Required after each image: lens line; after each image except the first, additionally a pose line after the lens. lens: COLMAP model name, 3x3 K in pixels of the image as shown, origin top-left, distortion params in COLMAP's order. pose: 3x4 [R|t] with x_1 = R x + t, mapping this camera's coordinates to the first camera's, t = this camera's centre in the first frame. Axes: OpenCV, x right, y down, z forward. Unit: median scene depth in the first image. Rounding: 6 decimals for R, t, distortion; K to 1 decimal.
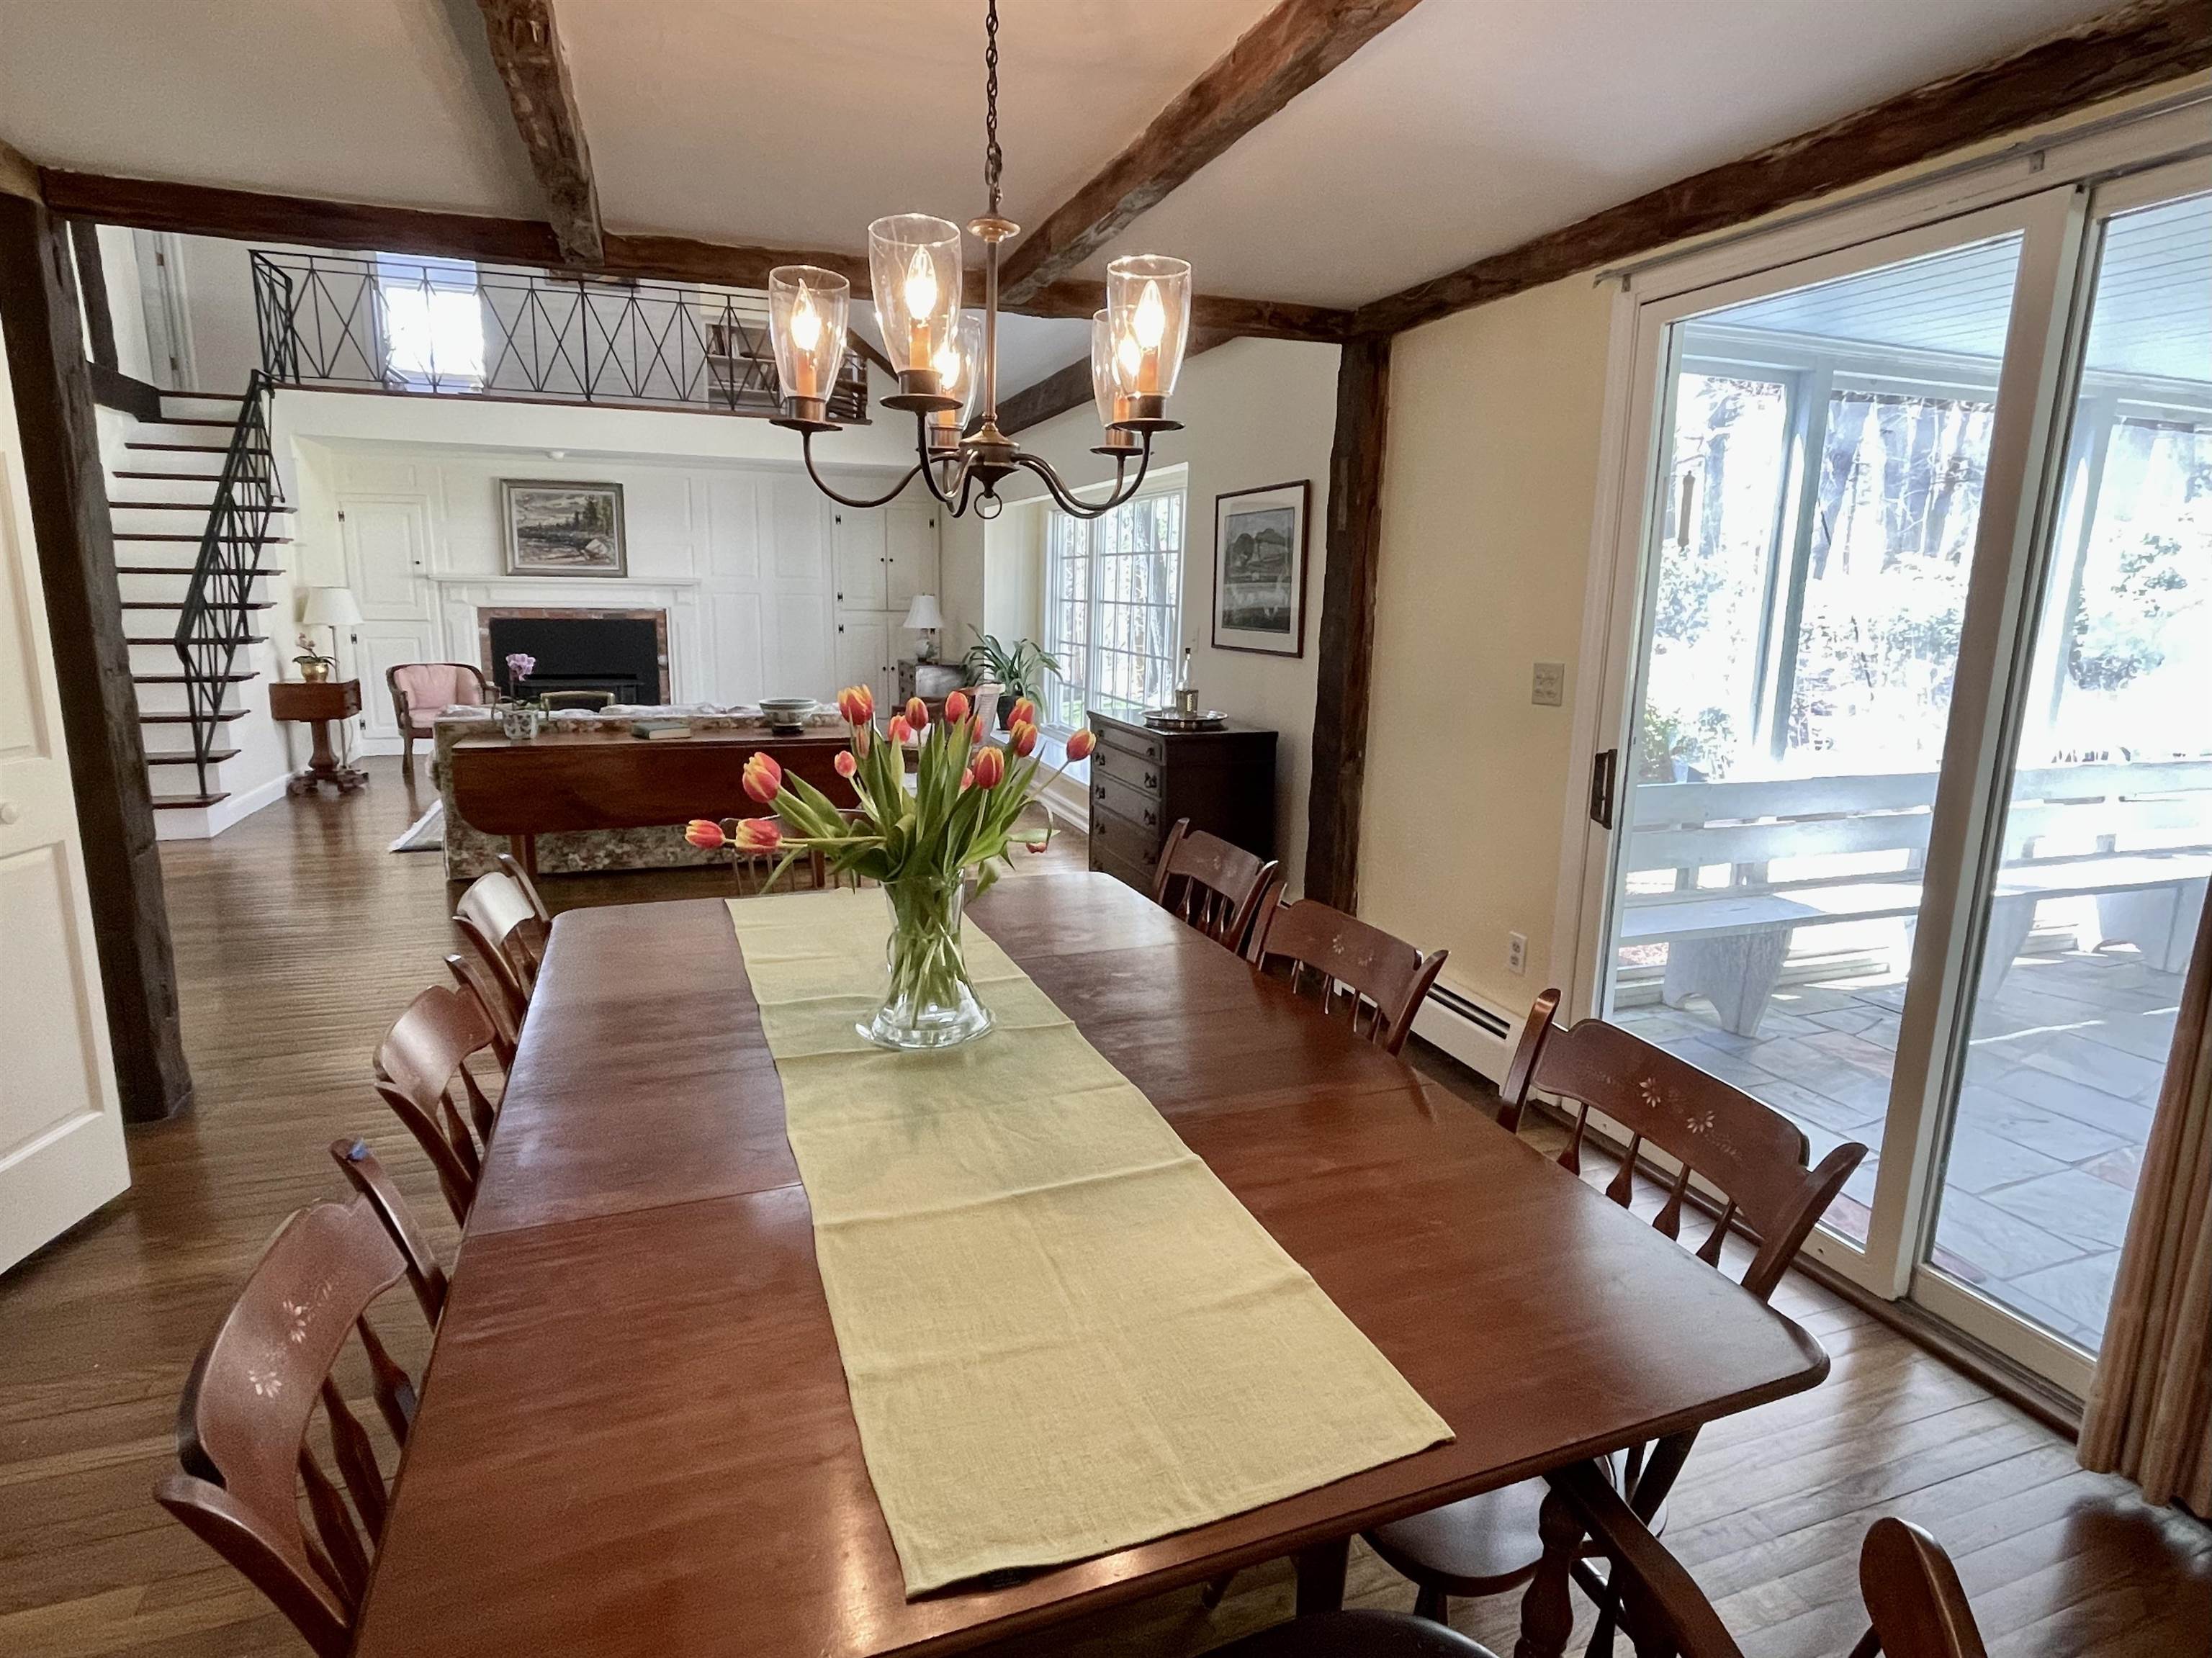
lens RADIAL K [[1179.8, 0, 1081.8], [0, 1179.8, 817.3], [0, 0, 1]] dist [0.004082, -0.004455]
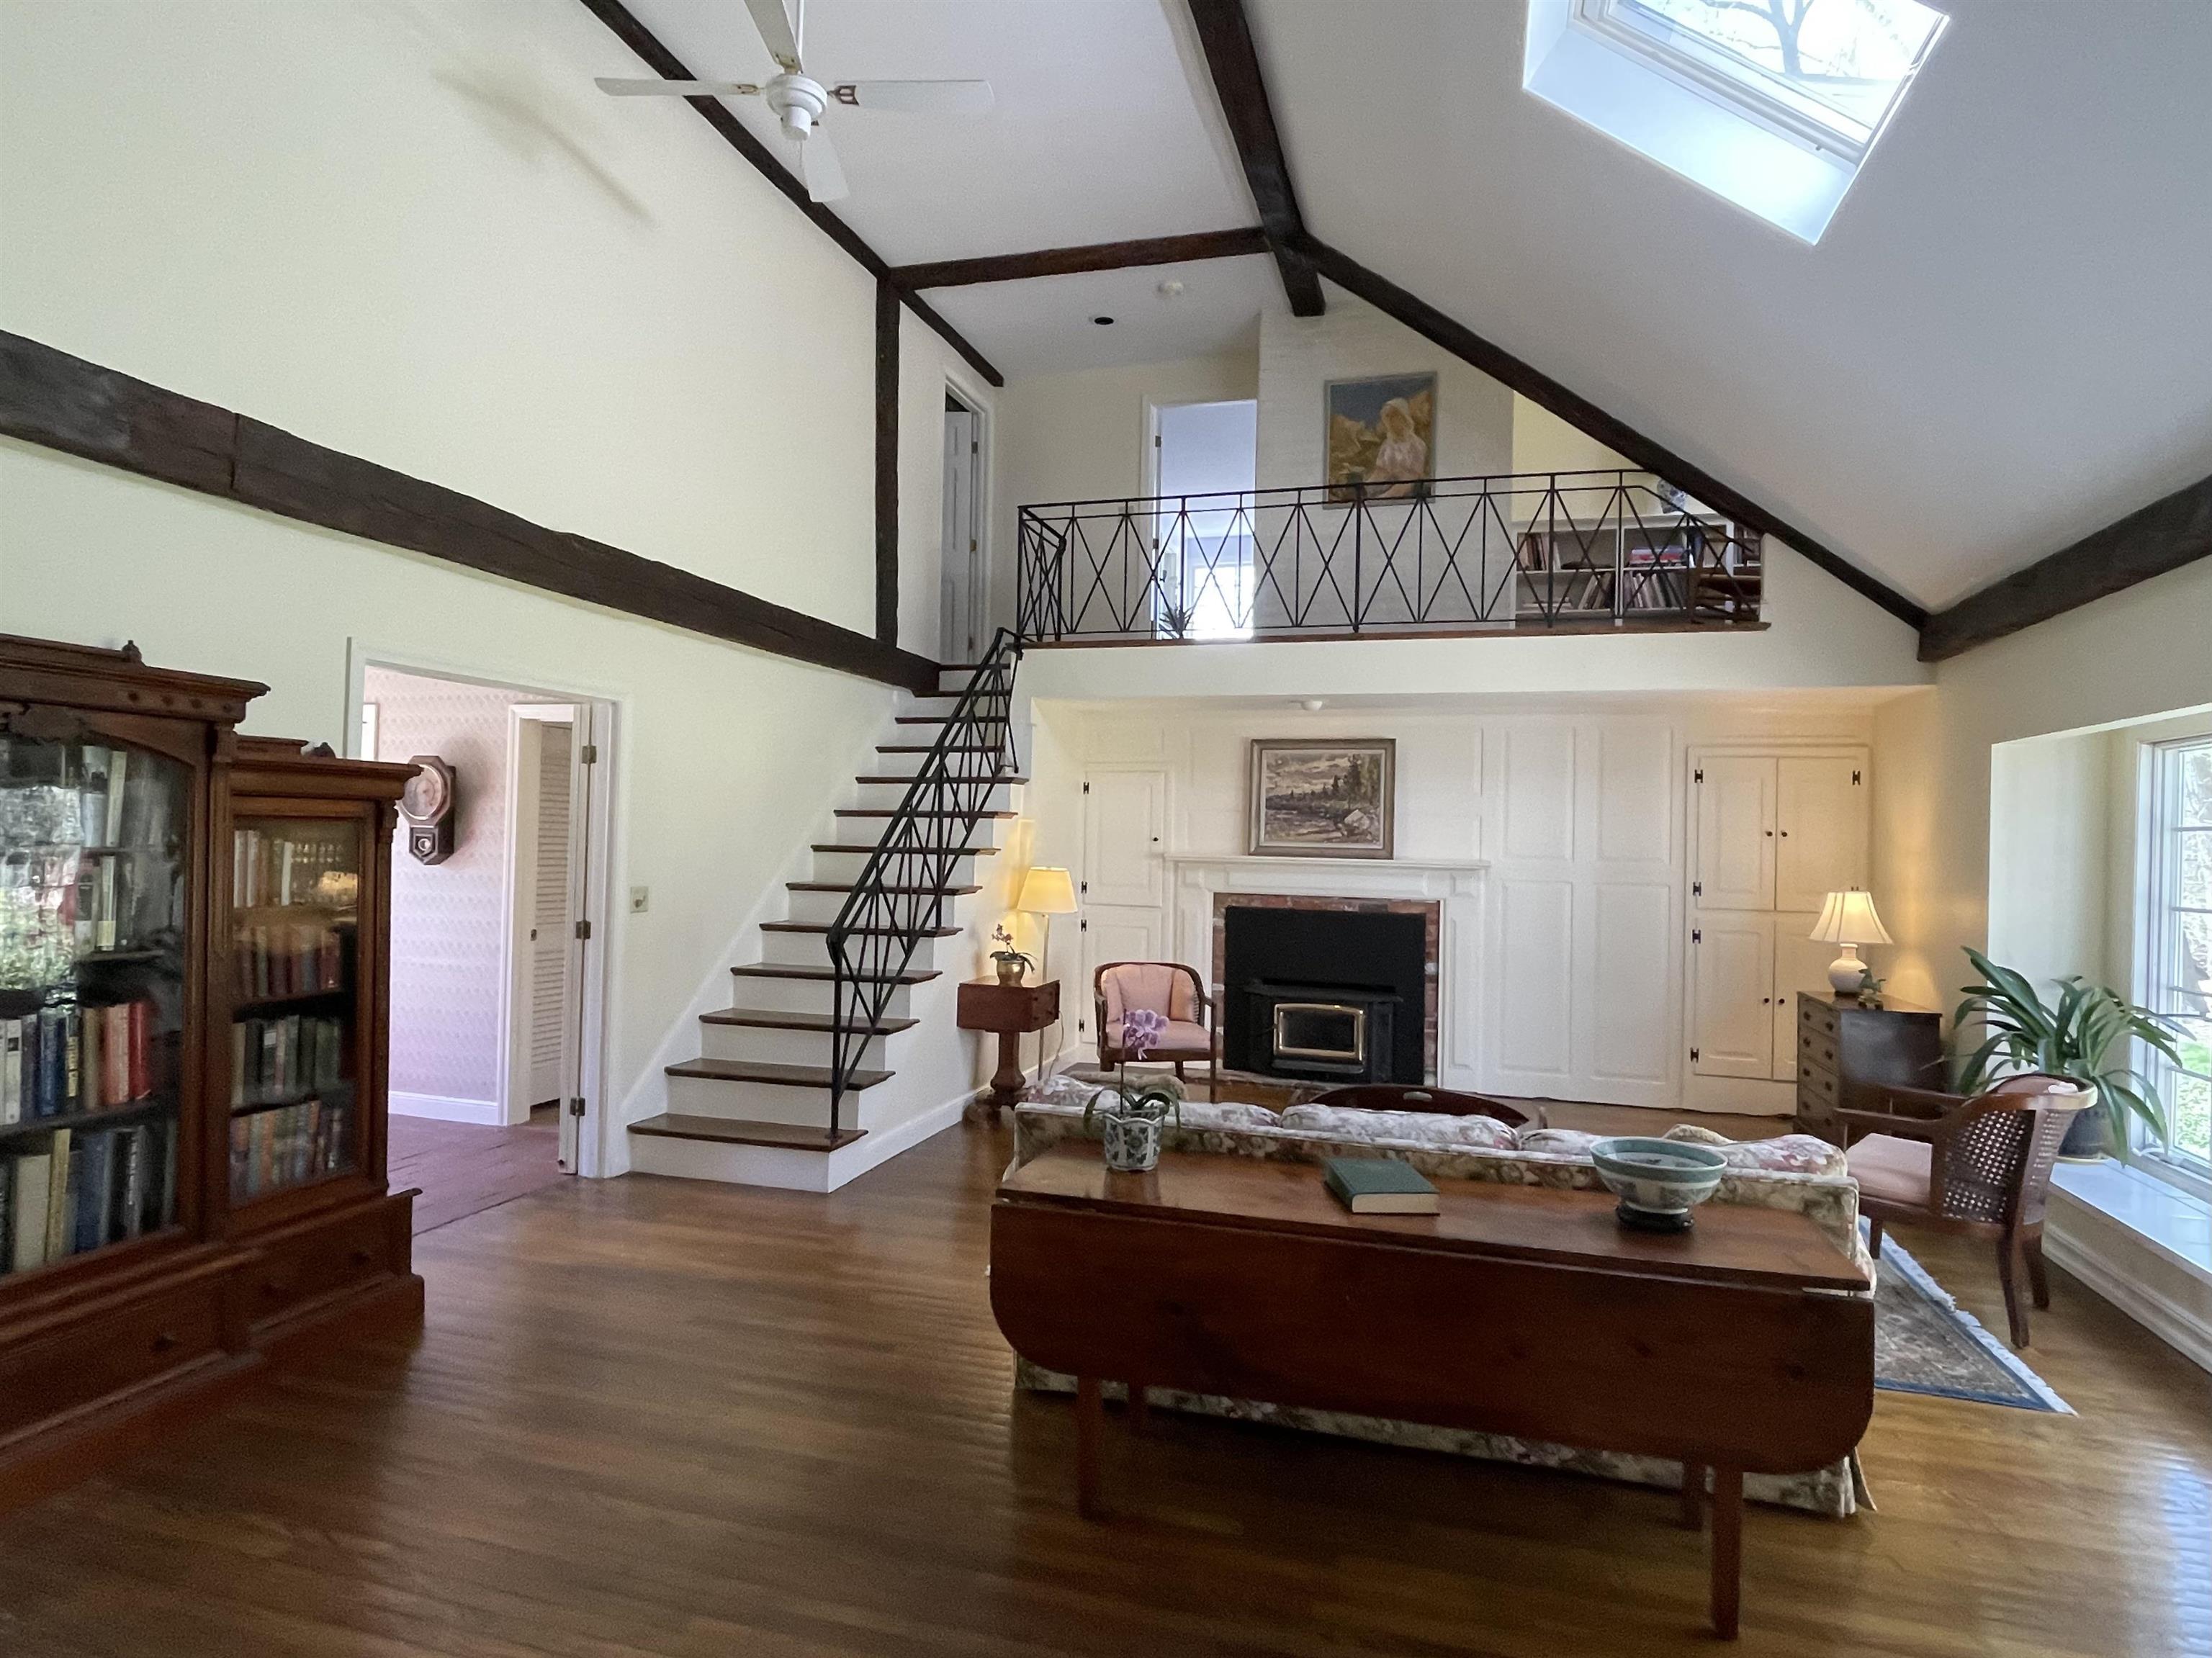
lens RADIAL K [[1179.8, 0, 1120.9], [0, 1179.8, 823.2], [0, 0, 1]] dist [0.004082, -0.004455]
pose [[0.819547, -0.008902, -0.572943, -0.109873], [-0.119232, 0.975344, -0.185706, -0.074807], [0.560470, 0.220508, 0.798279, 0.342775]]
